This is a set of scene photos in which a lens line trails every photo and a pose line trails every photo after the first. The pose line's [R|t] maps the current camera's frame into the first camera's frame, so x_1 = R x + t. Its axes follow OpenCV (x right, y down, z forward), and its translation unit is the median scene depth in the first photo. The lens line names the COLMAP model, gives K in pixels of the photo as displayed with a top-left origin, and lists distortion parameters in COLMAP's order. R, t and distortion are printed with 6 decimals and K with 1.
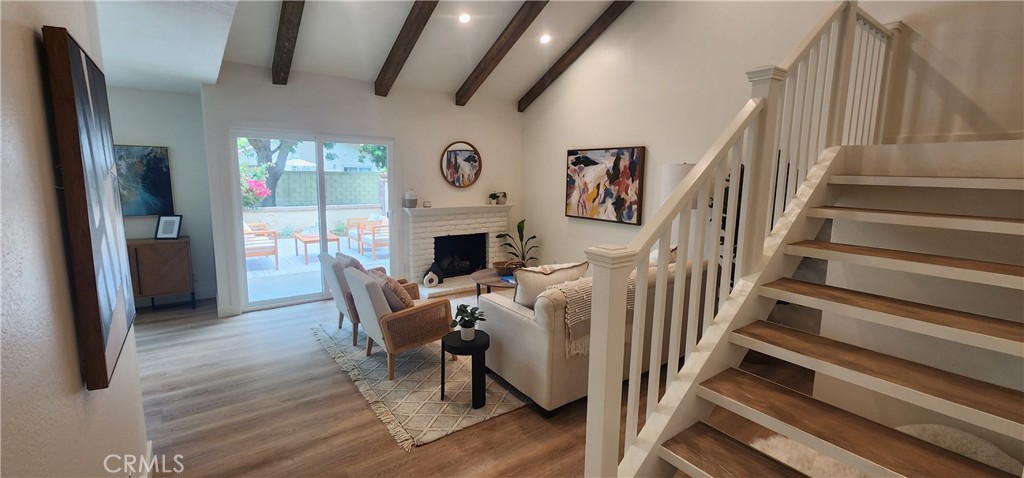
lens RADIAL K [[423.5, 0, 514.8], [0, 423.5, 237.9], [0, 0, 1]] dist [0.001518, 0.000038]
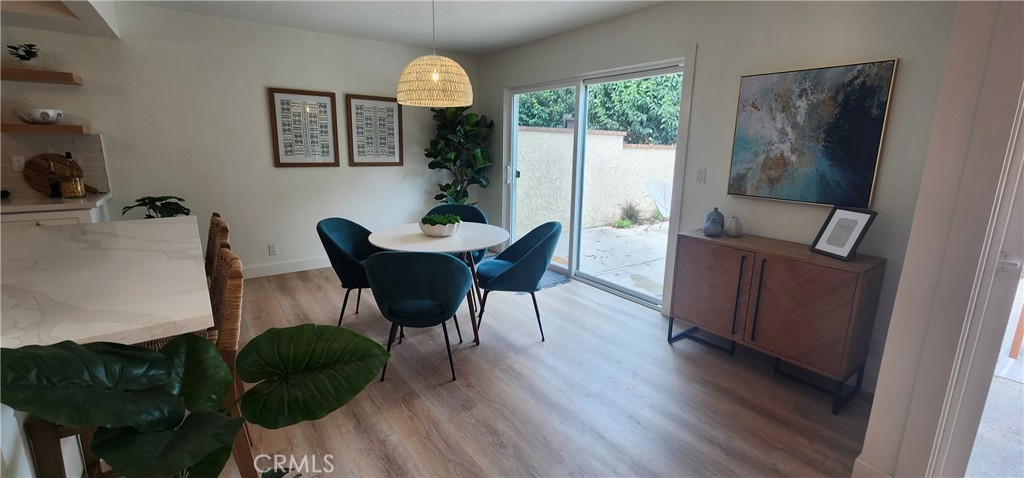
lens RADIAL K [[423.5, 0, 514.4], [0, 423.5, 230.3], [0, 0, 1]] dist [0.001518, 0.000038]
pose [[-0.007840, 0.186566, -0.982411, -0.332236], [-0.158418, 0.969803, 0.185436, -0.056617], [0.987341, 0.157085, 0.021952, 0.605544]]
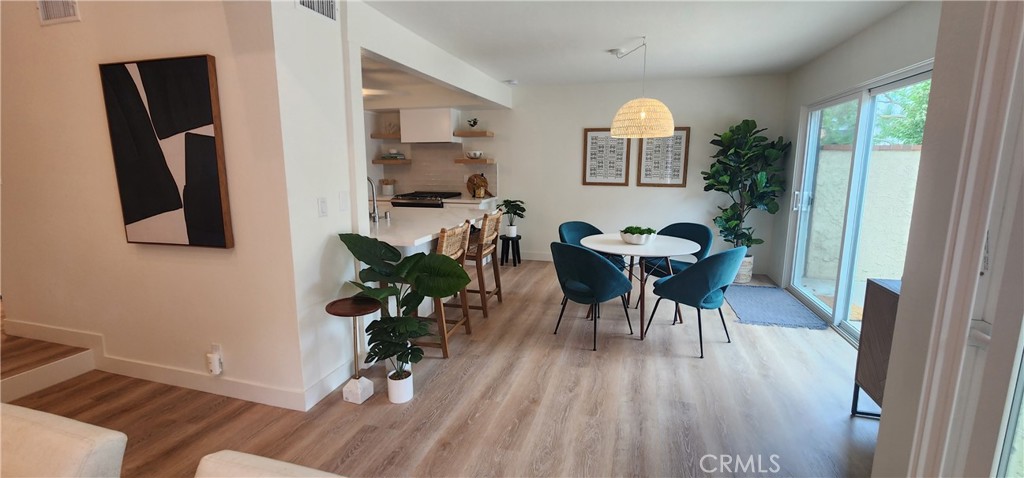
lens RADIAL K [[423.5, 0, 515.5], [0, 423.5, 231.2], [0, 0, 1]] dist [0.001518, 0.000038]
pose [[-0.795196, 0.080013, -0.601050, -0.325239], [-0.100521, 0.960144, 0.260806, -0.102336], [0.597962, 0.267810, -0.755460, 0.891165]]
